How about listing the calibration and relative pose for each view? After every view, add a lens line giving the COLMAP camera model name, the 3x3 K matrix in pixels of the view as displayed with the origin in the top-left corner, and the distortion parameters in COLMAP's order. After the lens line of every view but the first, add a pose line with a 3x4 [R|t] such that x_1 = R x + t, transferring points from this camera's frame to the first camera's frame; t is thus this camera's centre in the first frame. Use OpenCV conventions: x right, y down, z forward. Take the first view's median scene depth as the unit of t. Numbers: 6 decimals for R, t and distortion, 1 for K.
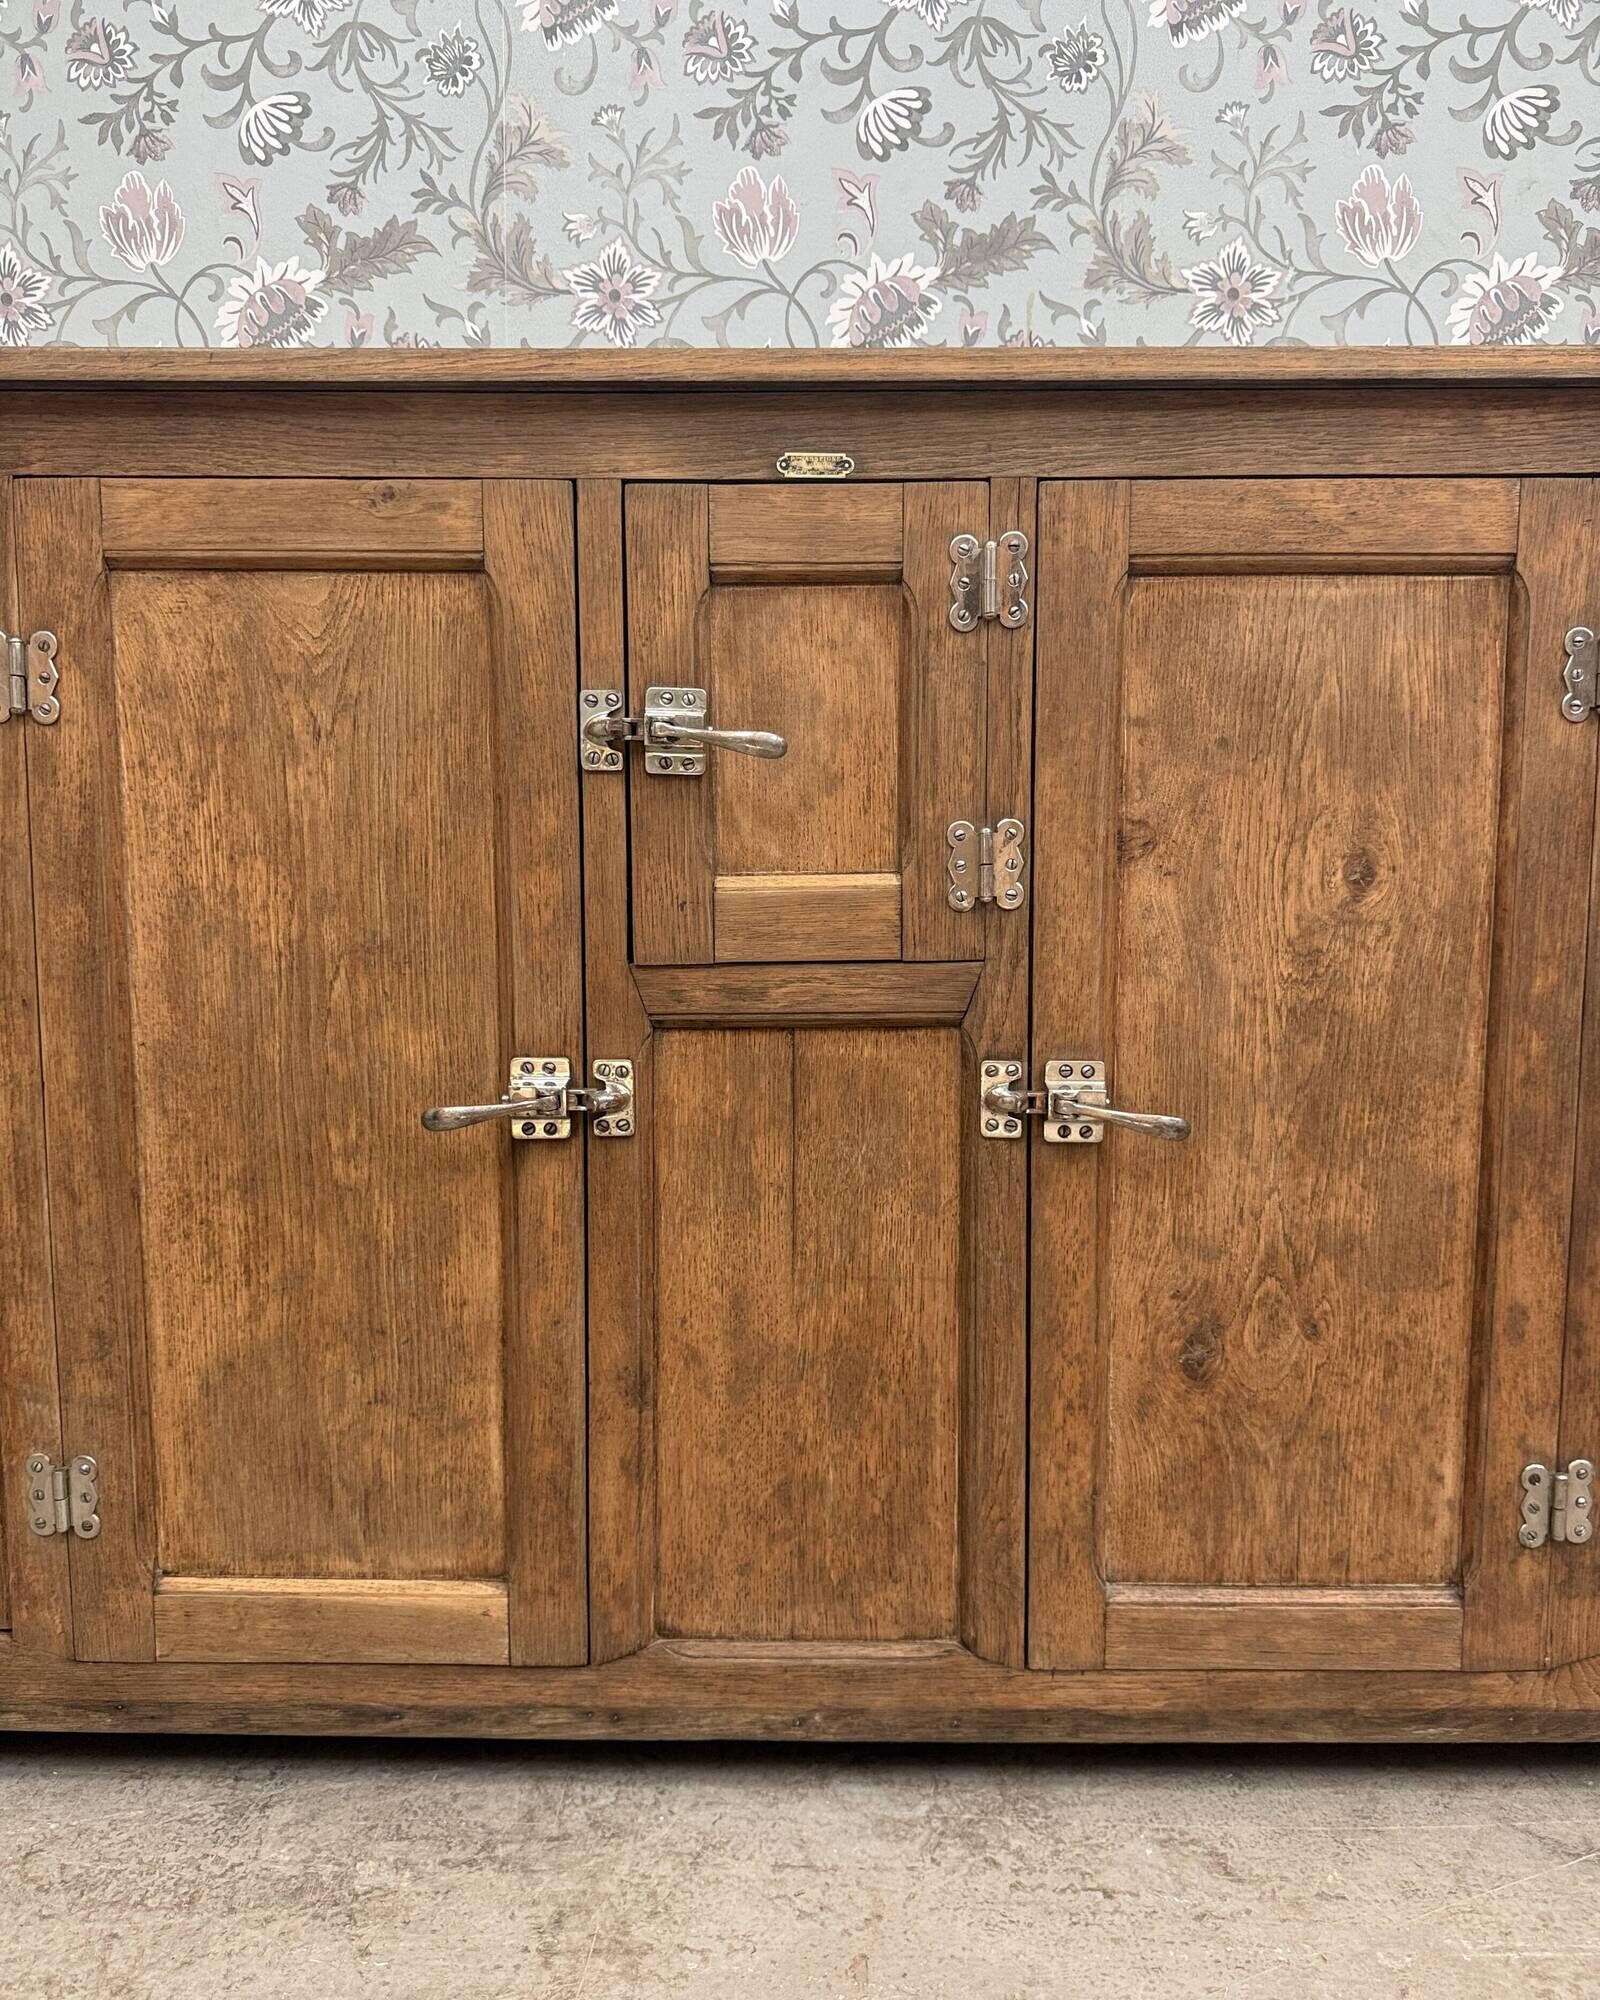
lens RADIAL K [[1529.2, 0, 804.8], [0, 1529.2, 1013.9], [0, 0, 1]] dist [0.068418, -0.113984]
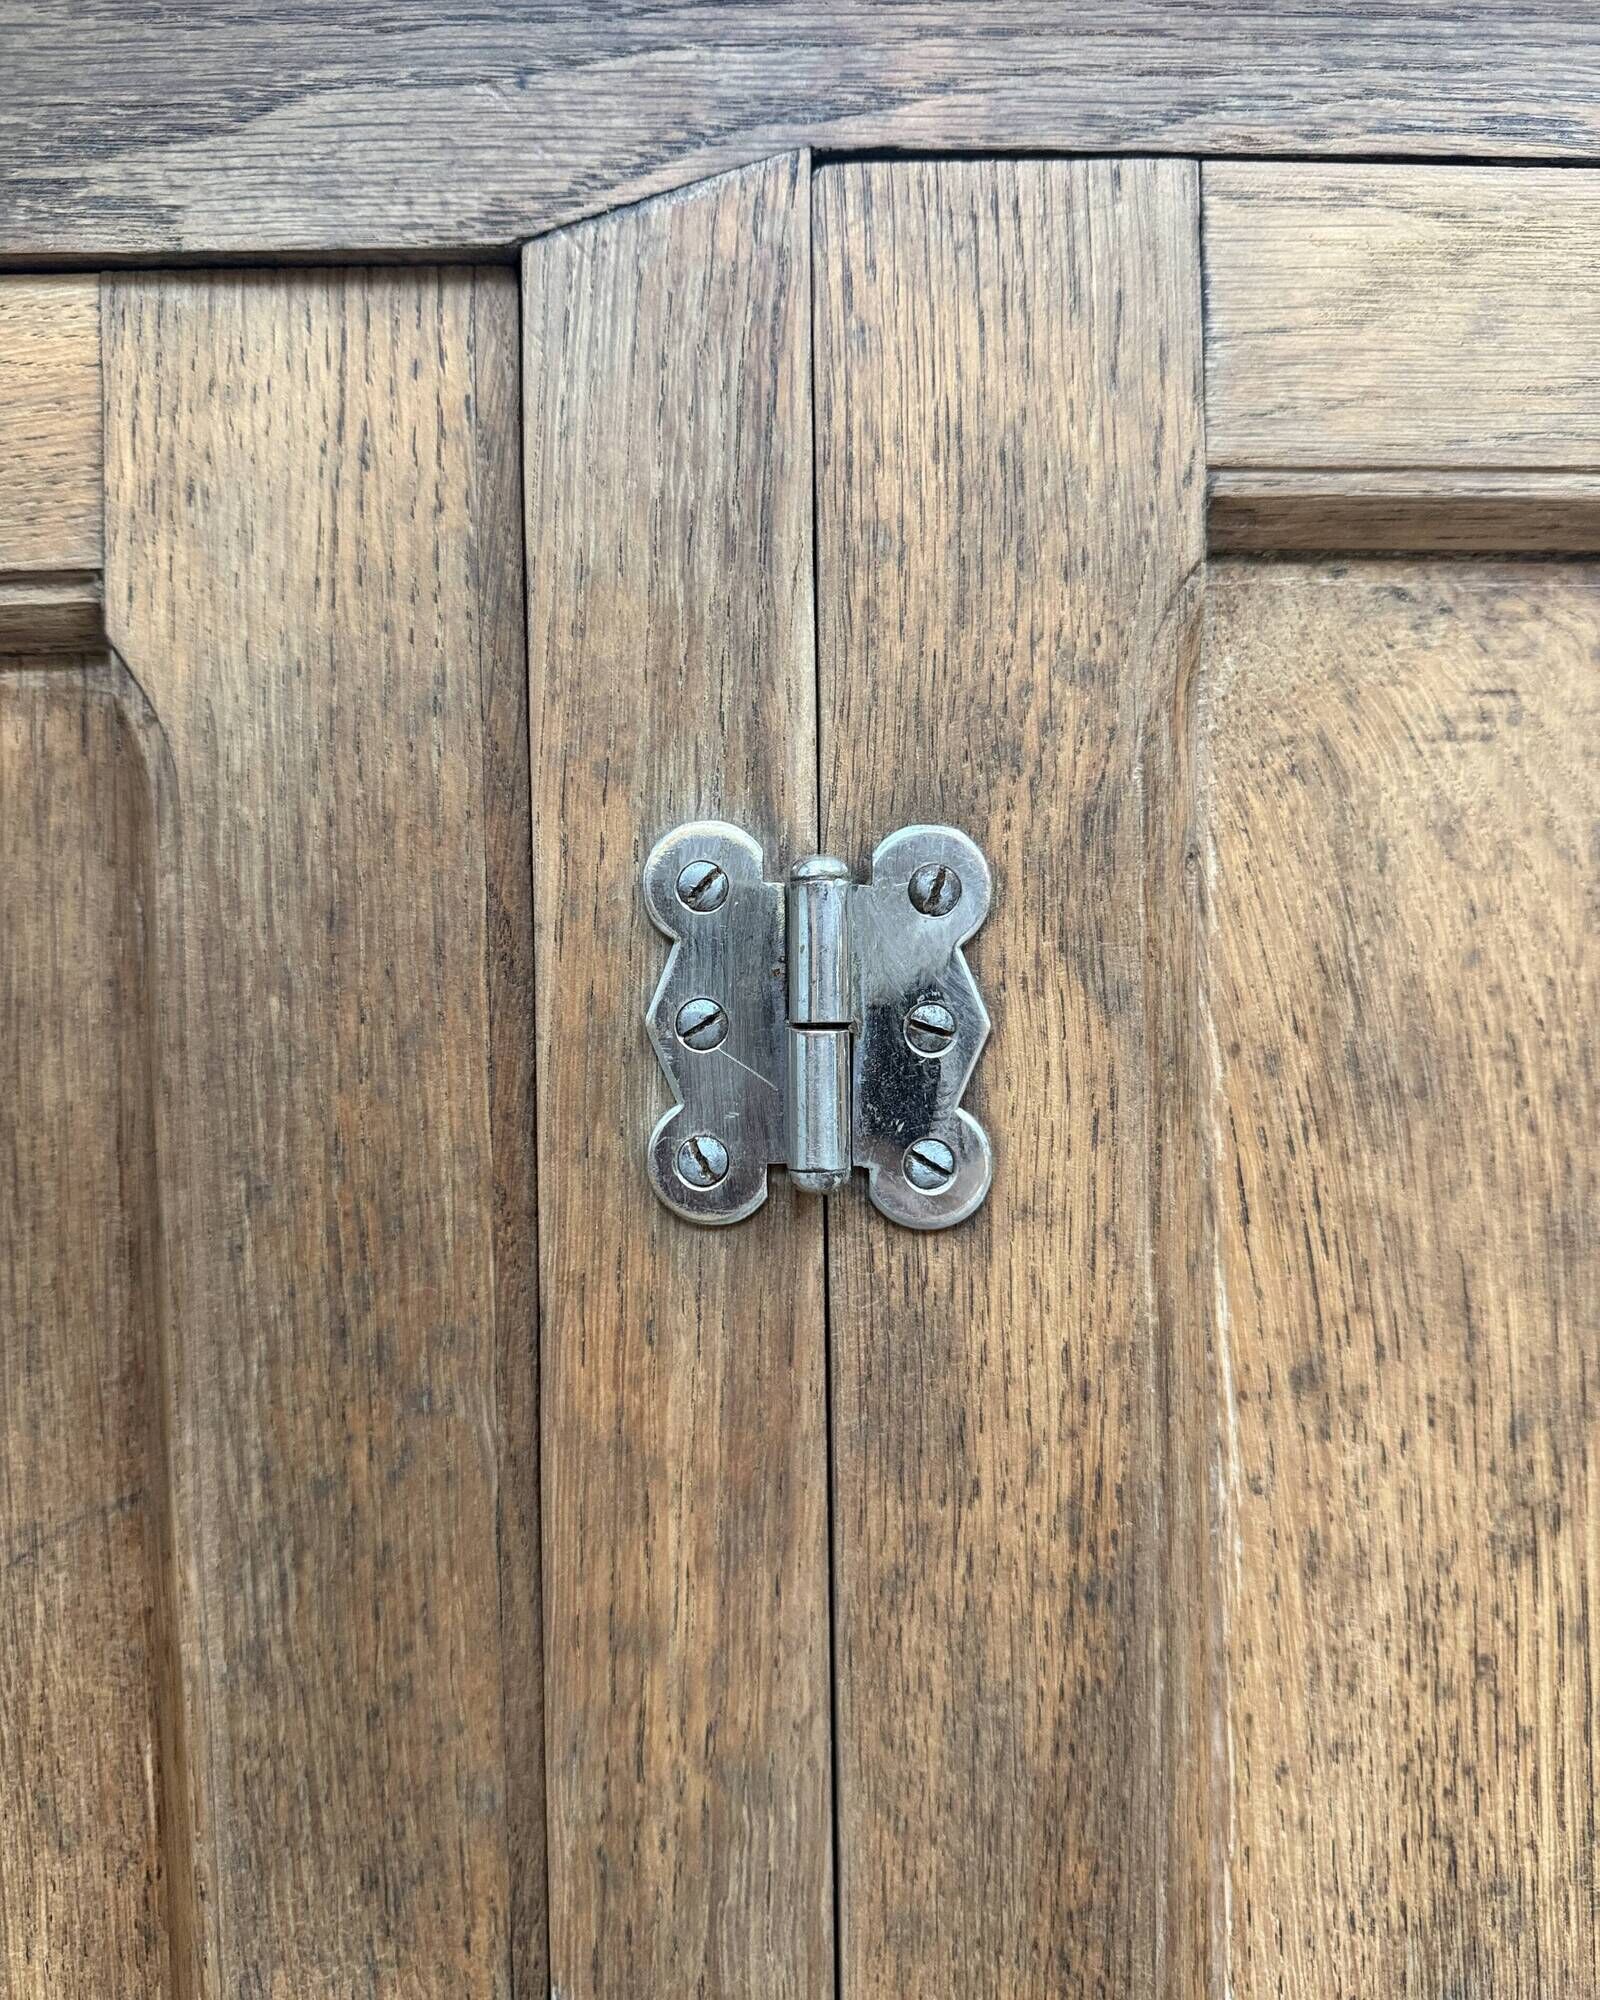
lens RADIAL K [[1529.2, 0, 785.3], [0, 1529.2, 1019.6], [0, 0, 1]] dist [0.068418, -0.113984]
pose [[0.999254, -0.016612, 0.034867, -0.508190], [0.020047, 0.994725, -0.100603, -0.191438], [-0.033012, 0.101227, 0.994315, 0.758624]]
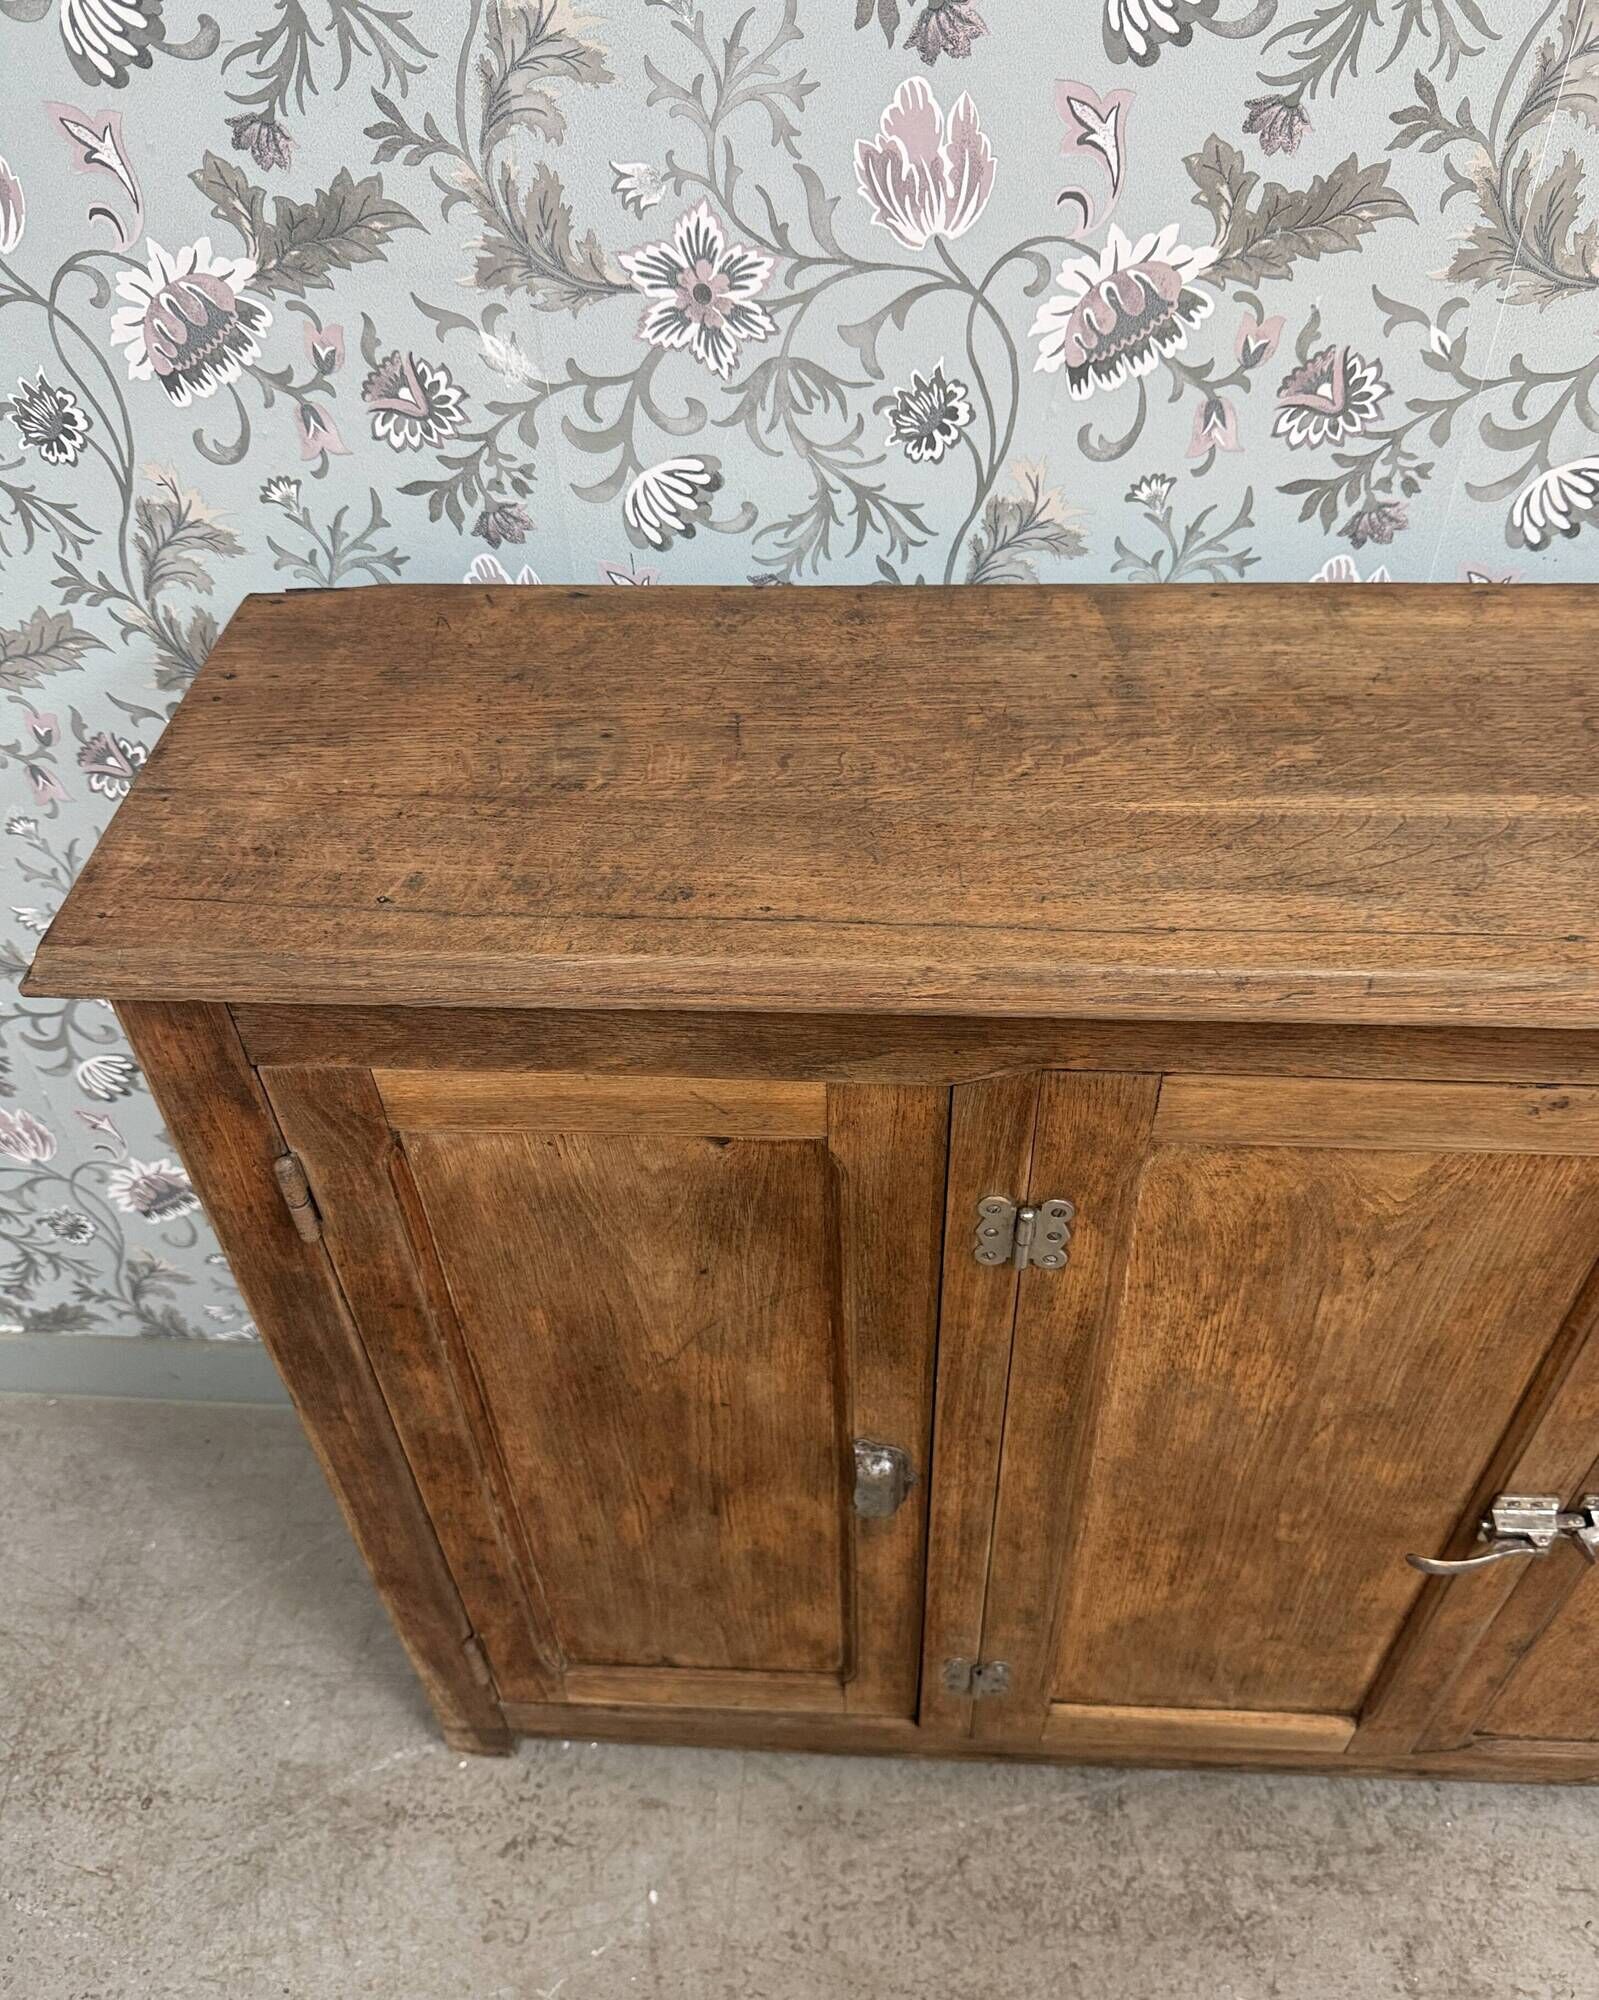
lens RADIAL K [[1597.3, 0, 787.8], [0, 1597.3, 1008.1], [0, 0, 1]] dist [-0.001341, -0.017578]
pose [[0.998154, 0.007563, -0.060256, -0.569275], [0.031028, 0.789425, 0.613063, -0.820203], [0.052204, -0.613801, 0.787733, 0.384646]]
